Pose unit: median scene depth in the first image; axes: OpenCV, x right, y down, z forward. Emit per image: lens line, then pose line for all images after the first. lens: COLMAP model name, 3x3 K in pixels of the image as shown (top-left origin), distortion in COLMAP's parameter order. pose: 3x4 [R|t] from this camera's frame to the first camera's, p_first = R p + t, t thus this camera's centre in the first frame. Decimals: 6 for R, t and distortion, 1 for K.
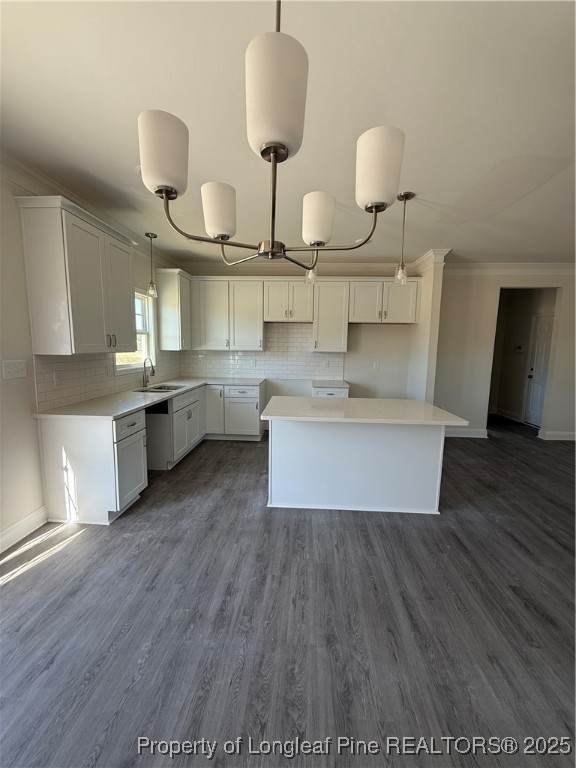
lens RADIAL K [[302.6, 0, 284.2], [0, 302.6, 378.6], [0, 0, 1]] dist [0.001837, -0.000156]
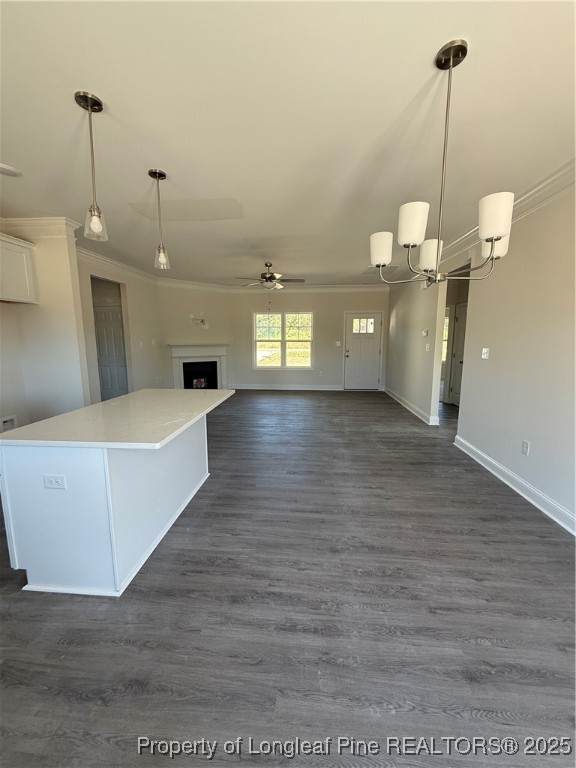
lens RADIAL K [[302.6, 0, 289.8], [0, 302.6, 380.6], [0, 0, 1]] dist [0.001837, -0.000156]
pose [[0.020332, -0.159274, 0.987025, -0.805769], [0.106118, 0.981996, 0.156276, -0.095587], [-0.994146, 0.101563, 0.036868, 0.798745]]
